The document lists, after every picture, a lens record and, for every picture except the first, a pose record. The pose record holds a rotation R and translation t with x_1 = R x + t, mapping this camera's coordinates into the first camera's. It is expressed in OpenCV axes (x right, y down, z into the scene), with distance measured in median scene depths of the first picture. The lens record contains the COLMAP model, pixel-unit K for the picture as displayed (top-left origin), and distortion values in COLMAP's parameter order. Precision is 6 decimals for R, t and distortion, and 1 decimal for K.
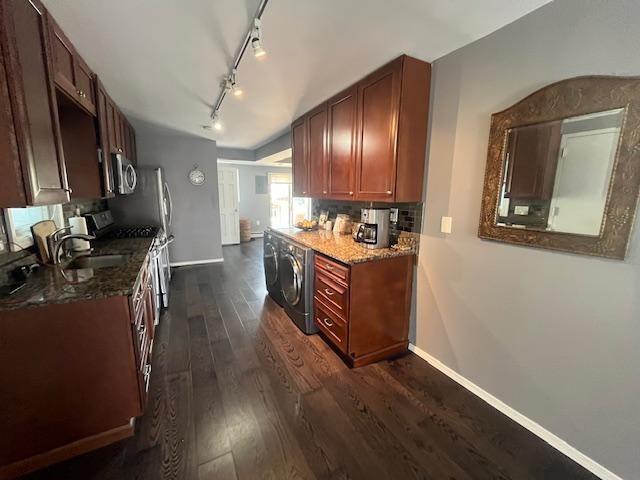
lens RADIAL K [[258.9, 0, 320.7], [0, 258.9, 239.0], [0, 0, 1]] dist [-0.002382, -0.000230]
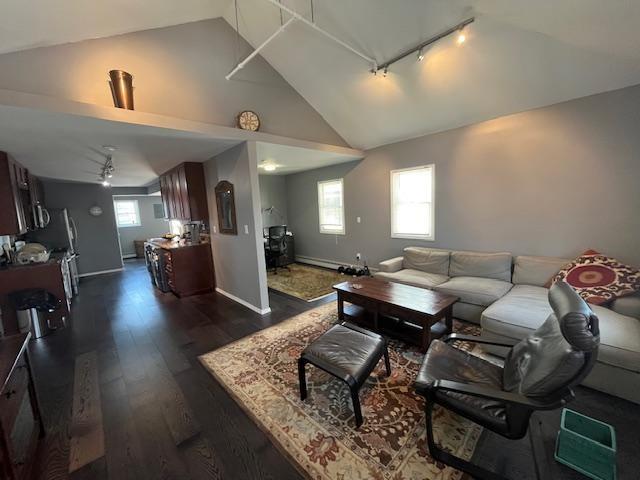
lens RADIAL K [[258.9, 0, 320.7], [0, 258.9, 239.0], [0, 0, 1]] dist [-0.002382, -0.000230]
pose [[0.967907, -0.089773, 0.234728, 0.575662], [0.102262, 0.993889, -0.041562, 0.153236], [-0.229562, 0.064232, 0.971172, -1.019157]]
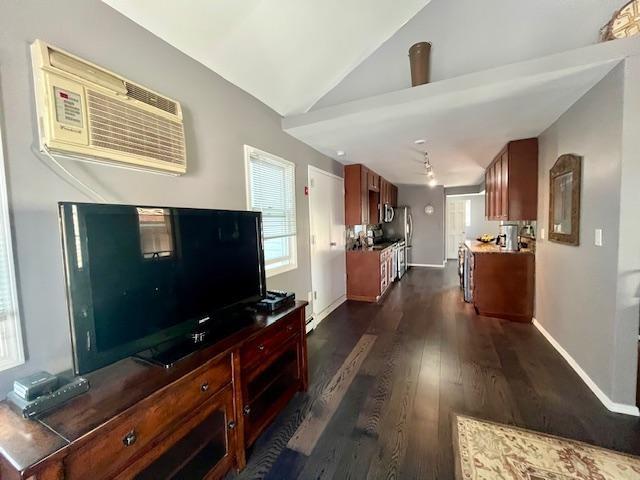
lens RADIAL K [[258.9, 0, 320.7], [0, 258.9, 239.0], [0, 0, 1]] dist [-0.002382, -0.000230]
pose [[0.592581, 0.023497, -0.805168, 0.637551], [-0.107063, 0.993003, -0.049817, 0.133085], [0.798364, 0.115724, 0.590951, -0.681860]]
